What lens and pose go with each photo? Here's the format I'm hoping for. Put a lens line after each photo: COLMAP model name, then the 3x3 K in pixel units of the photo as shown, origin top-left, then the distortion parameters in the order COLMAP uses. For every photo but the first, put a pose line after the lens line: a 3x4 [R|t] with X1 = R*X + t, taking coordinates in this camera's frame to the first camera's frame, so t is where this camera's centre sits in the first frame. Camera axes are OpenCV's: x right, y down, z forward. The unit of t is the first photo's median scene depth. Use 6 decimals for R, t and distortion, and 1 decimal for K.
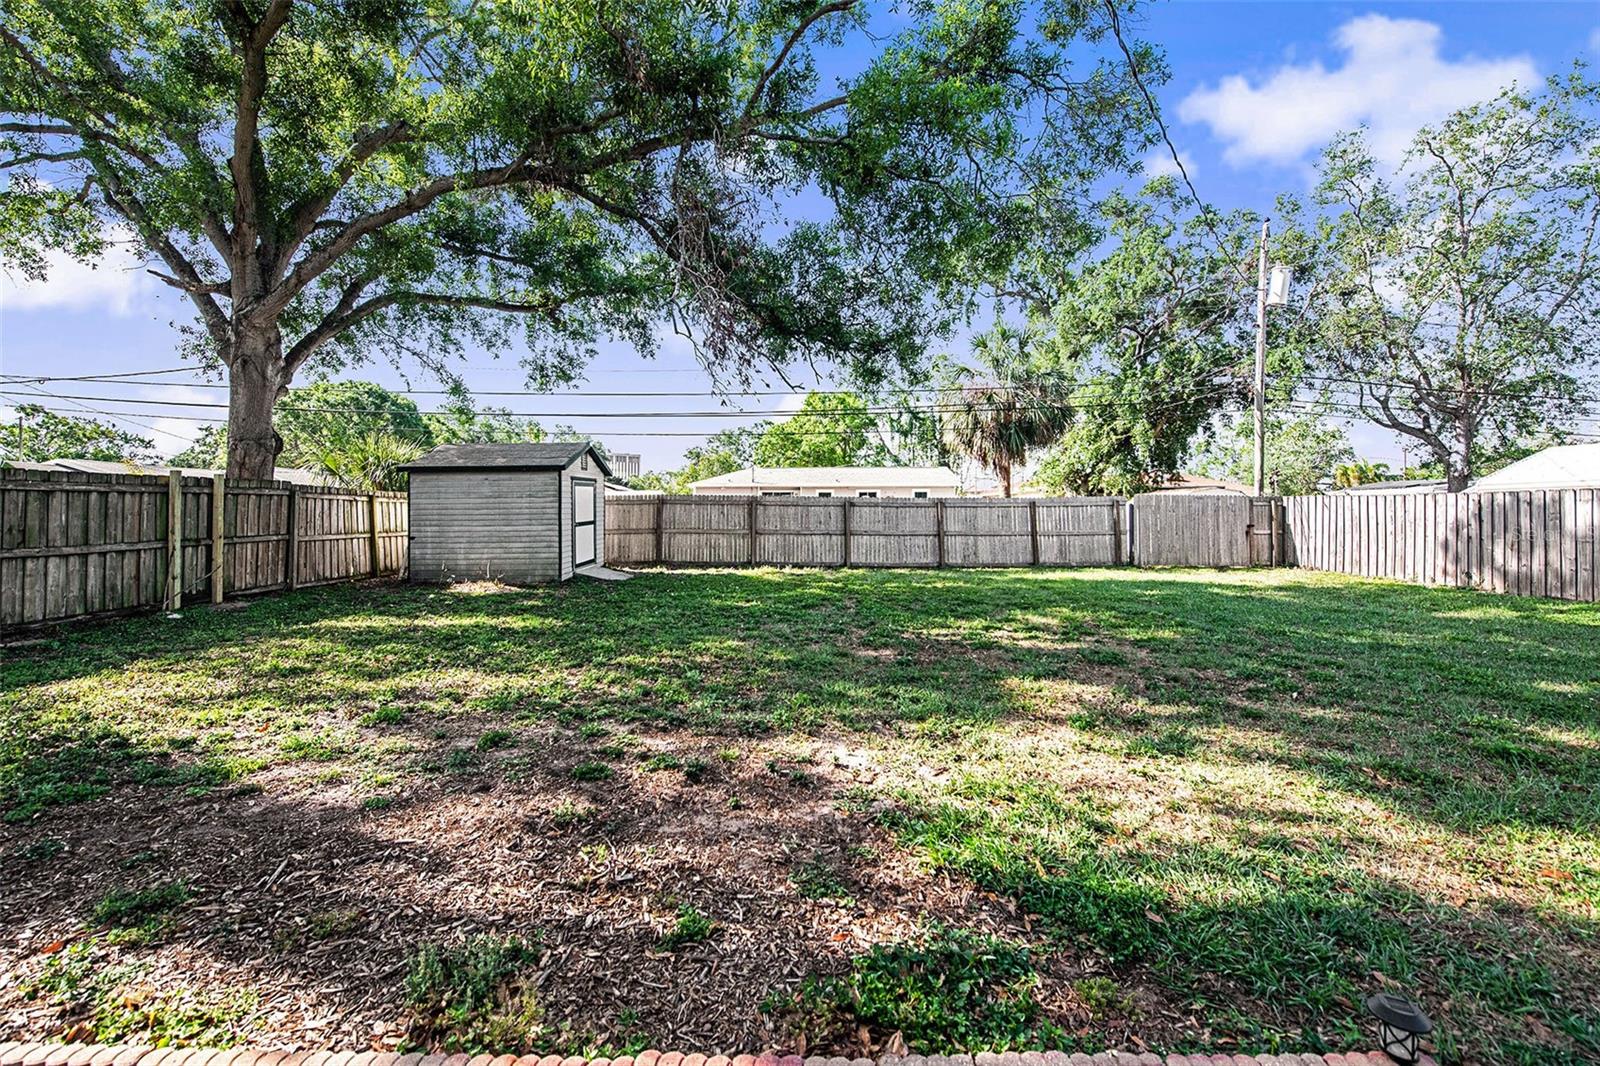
lens RADIAL K [[649.6, 0, 820.7], [0, 649.6, 498.5], [0, 0, 1]] dist [-0.005565, -0.004006]
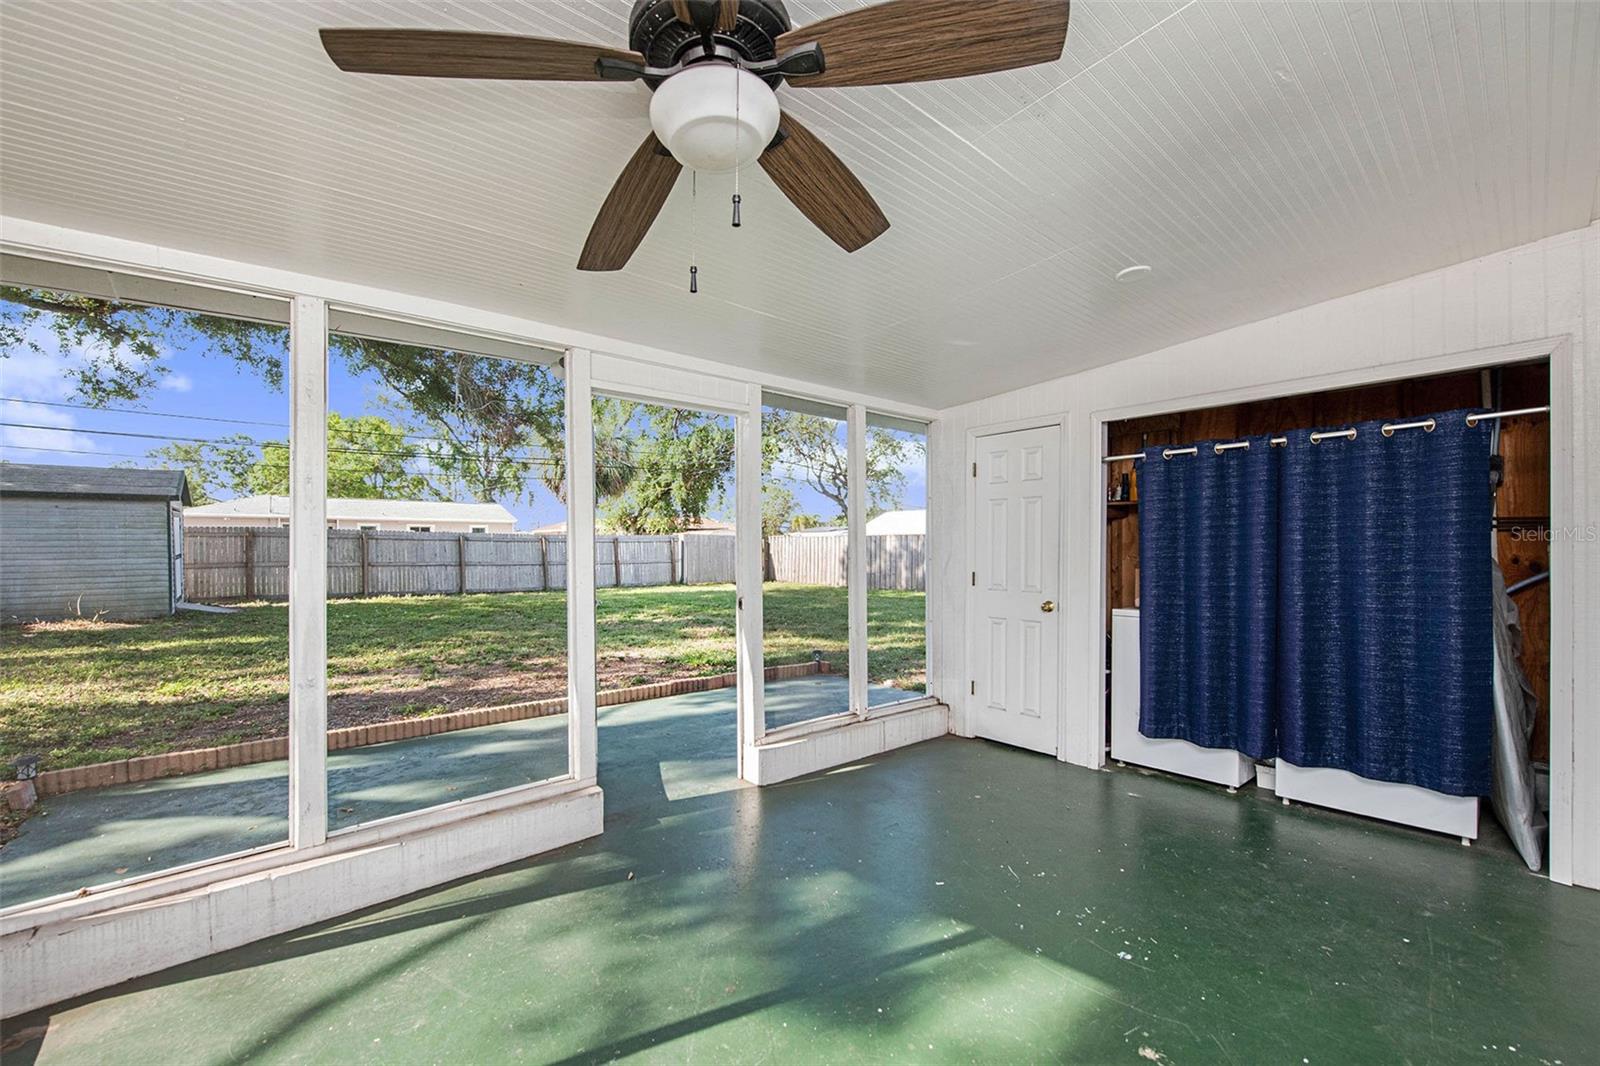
lens RADIAL K [[649.6, 0, 798.8], [0, 649.6, 539.0], [0, 0, 1]] dist [-0.005565, -0.004006]
pose [[0.772948, 0.009840, 0.634393, -0.164729], [-0.013546, 0.999908, 0.000996, -0.000113], [-0.634325, -0.009364, 0.773010, -0.190585]]
